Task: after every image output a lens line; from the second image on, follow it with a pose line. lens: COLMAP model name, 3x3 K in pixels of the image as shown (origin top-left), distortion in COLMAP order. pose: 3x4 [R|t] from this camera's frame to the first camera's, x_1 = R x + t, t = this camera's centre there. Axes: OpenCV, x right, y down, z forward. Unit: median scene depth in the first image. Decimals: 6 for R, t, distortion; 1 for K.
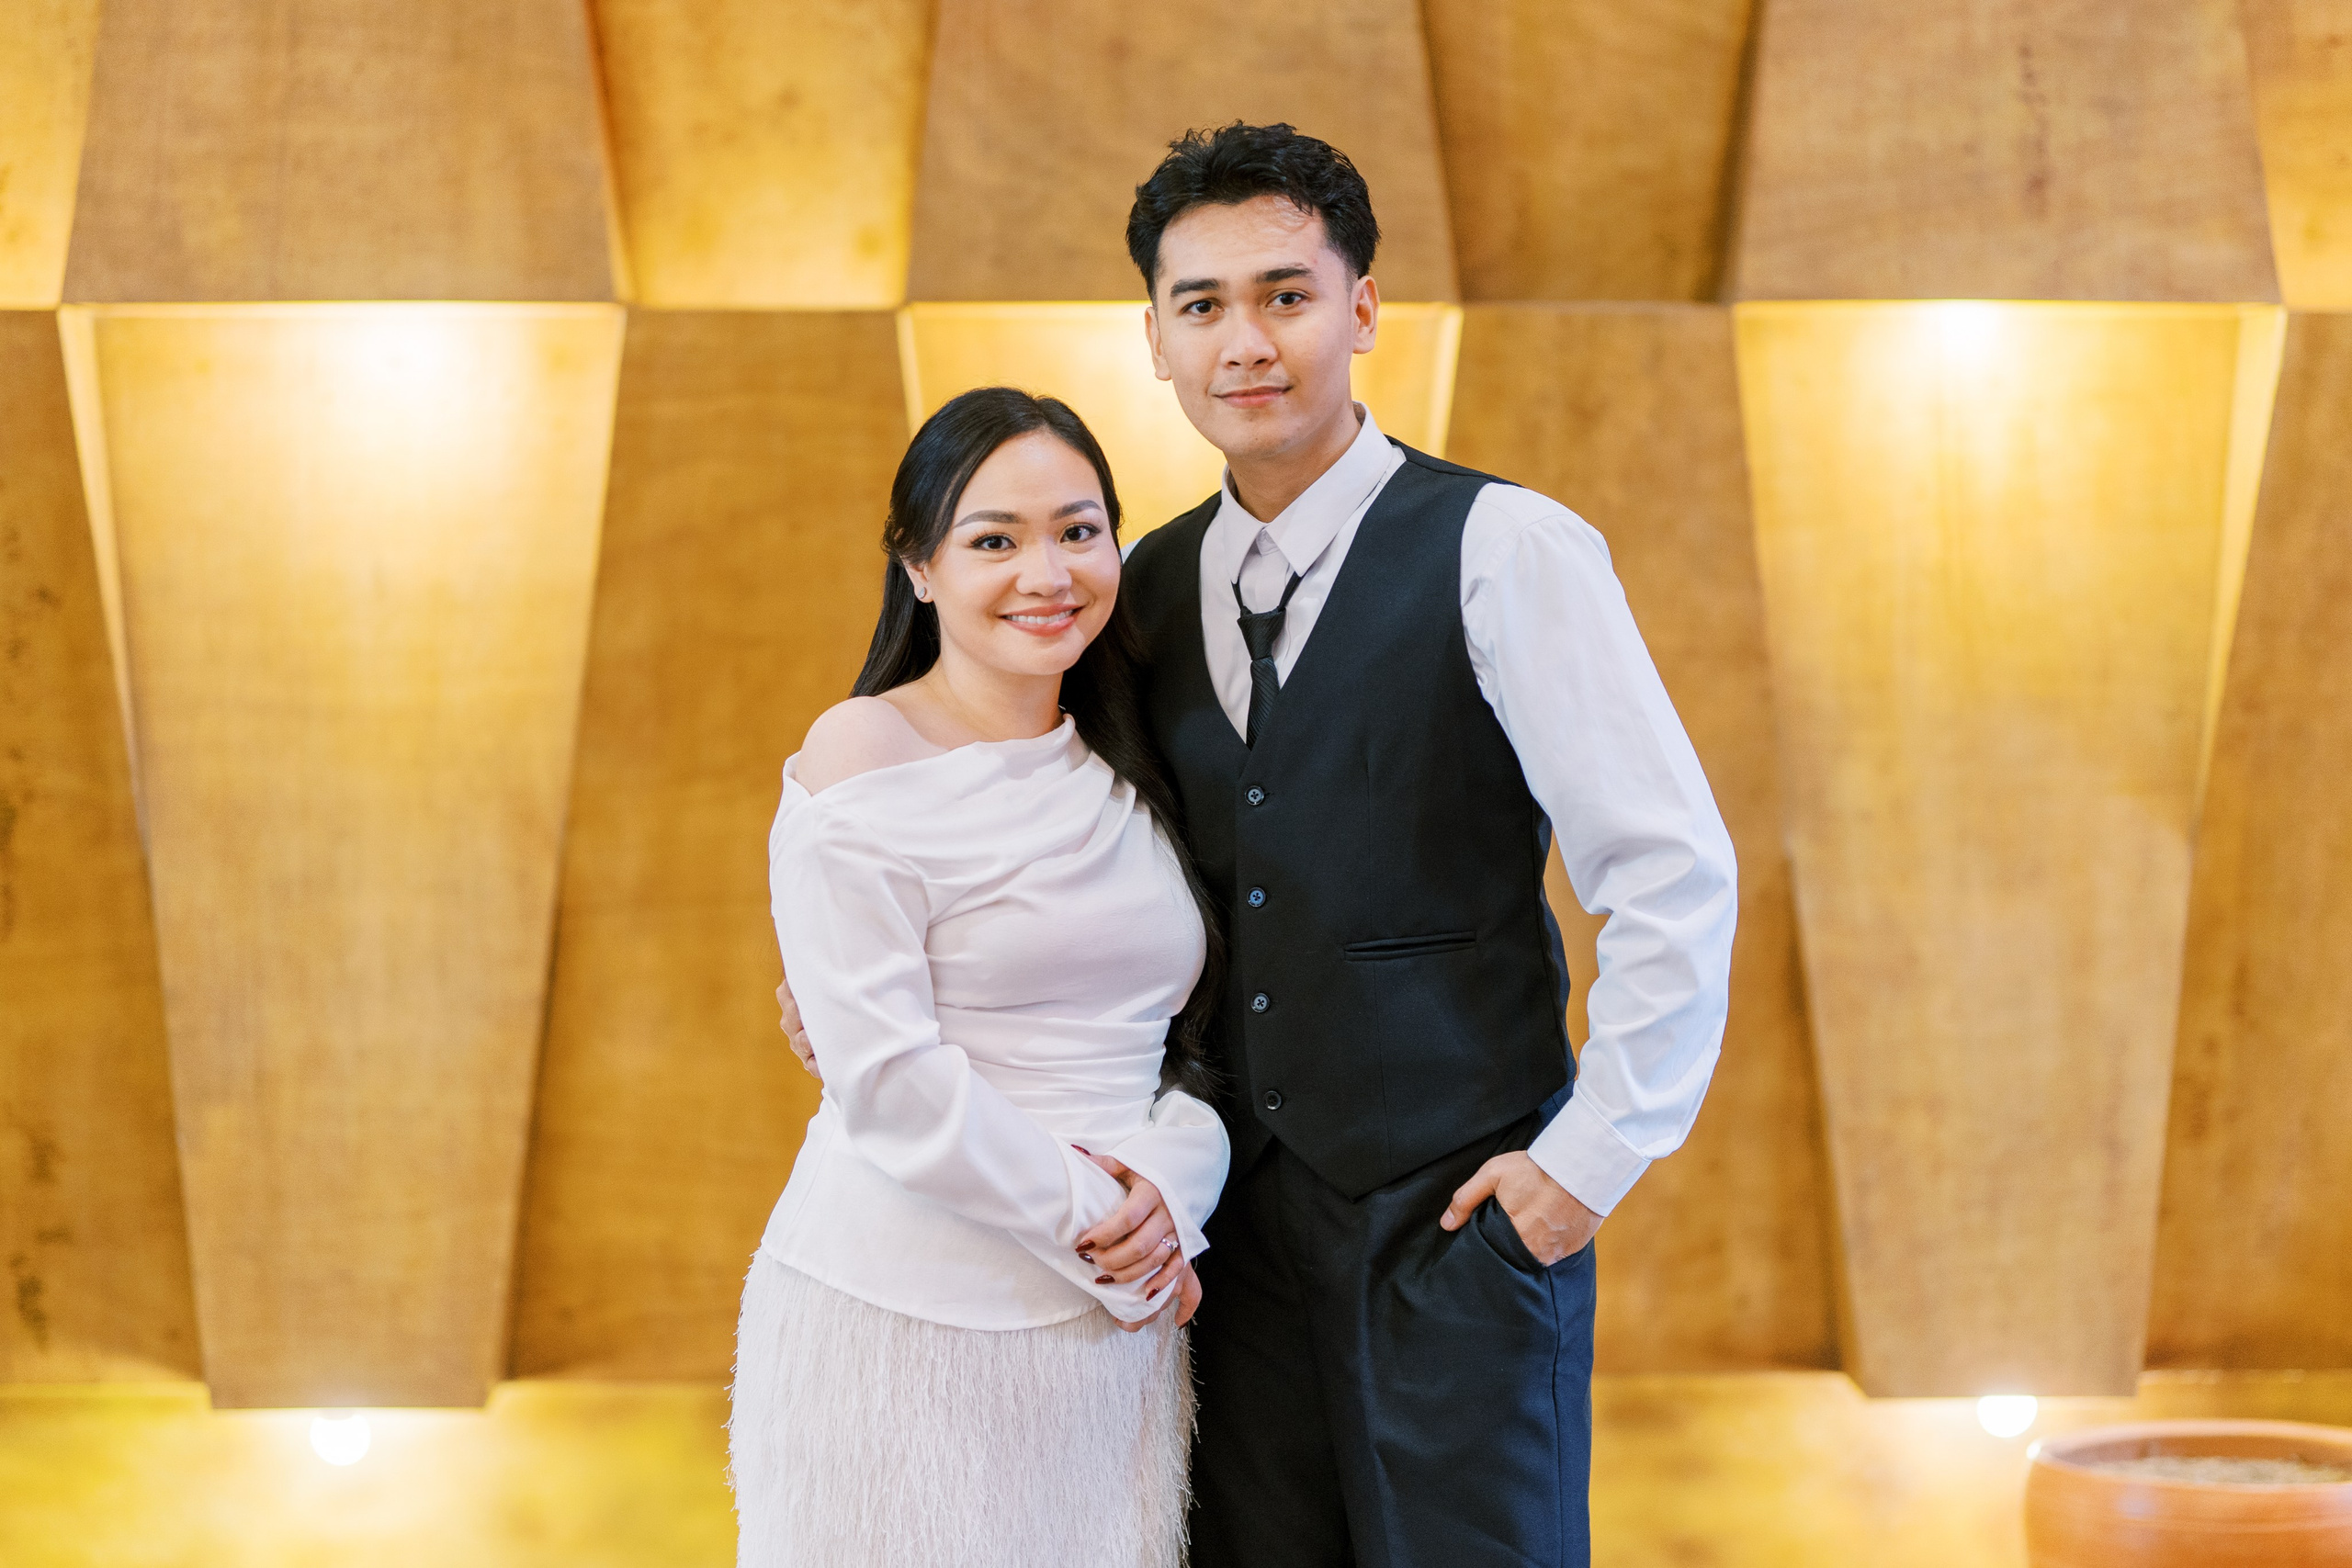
lens RADIAL K [[5911.5, 0, 1176.0], [0, 5911.5, 784.0], [0, 0, 1]] dist [0.071972, -0.273817]
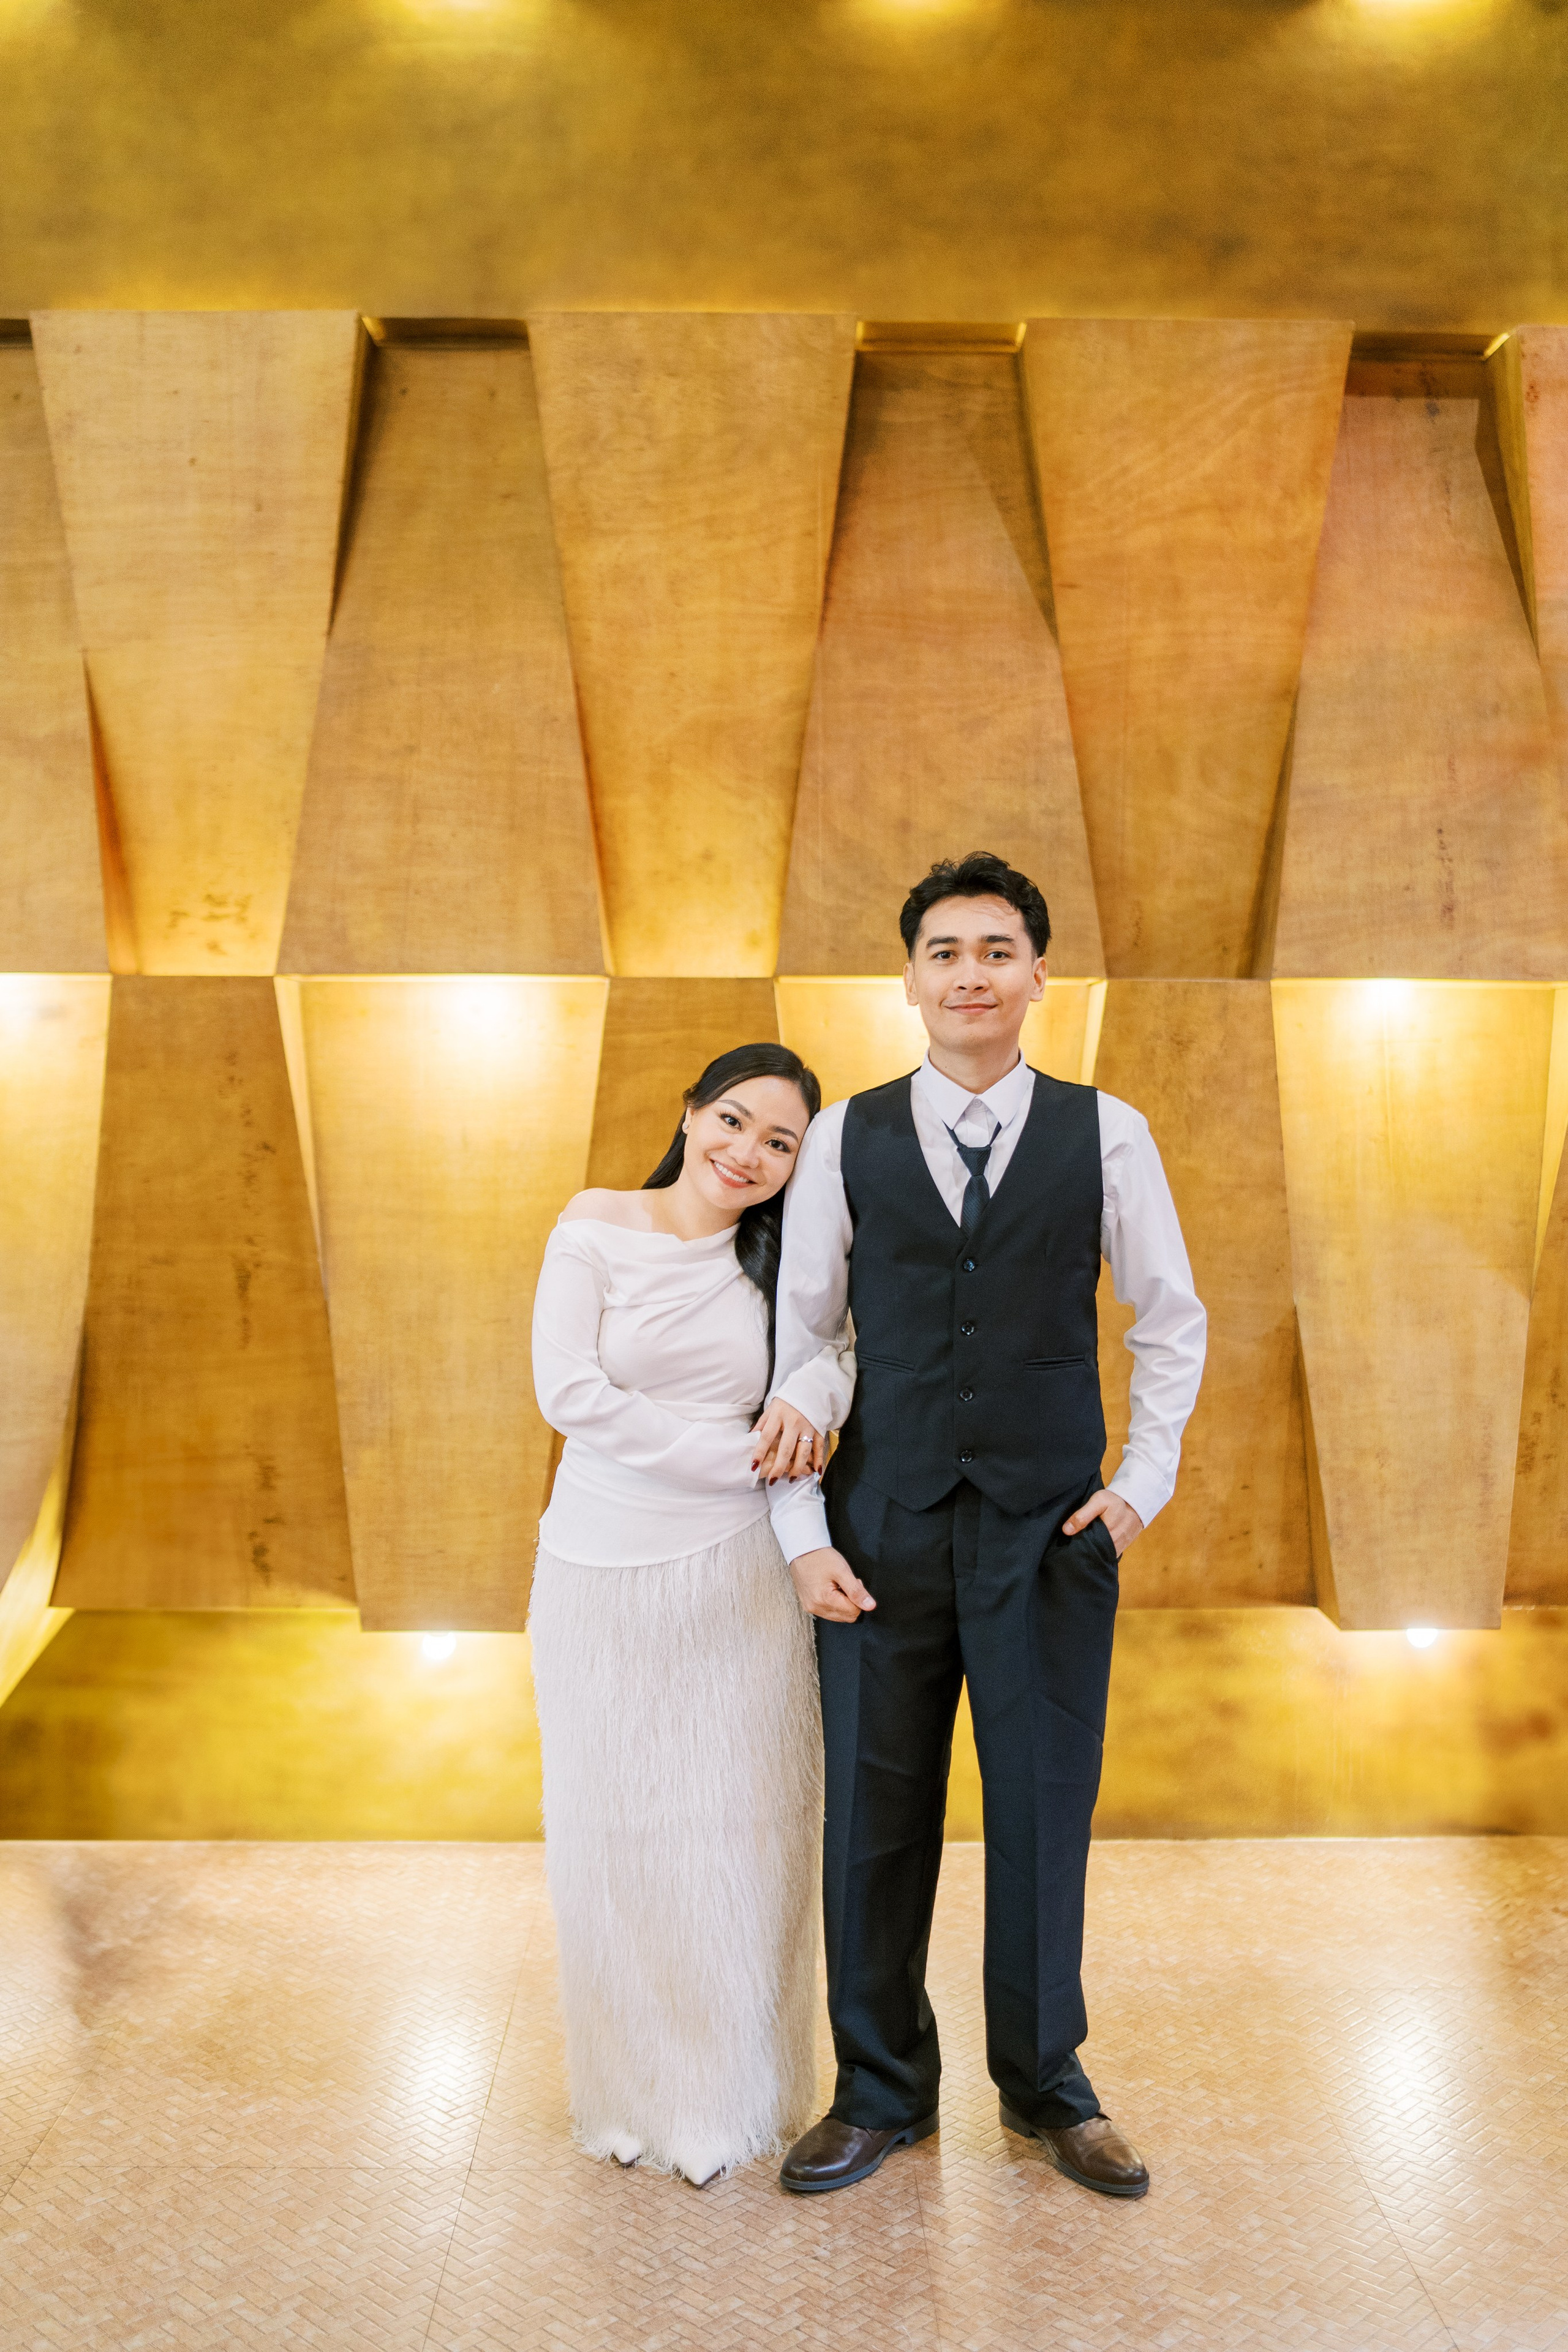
lens RADIAL K [[2472.9, 0, 784.0], [0, 2472.9, 1176.0], [0, 0, 1]] dist [-0.040548, 0.009690]
pose [[0.999676, 0.006040, -0.024720, -0.025626], [-0.006347, 0.999903, -0.012373, -0.015521], [0.024642, 0.012526, 0.999618, 0.295485]]
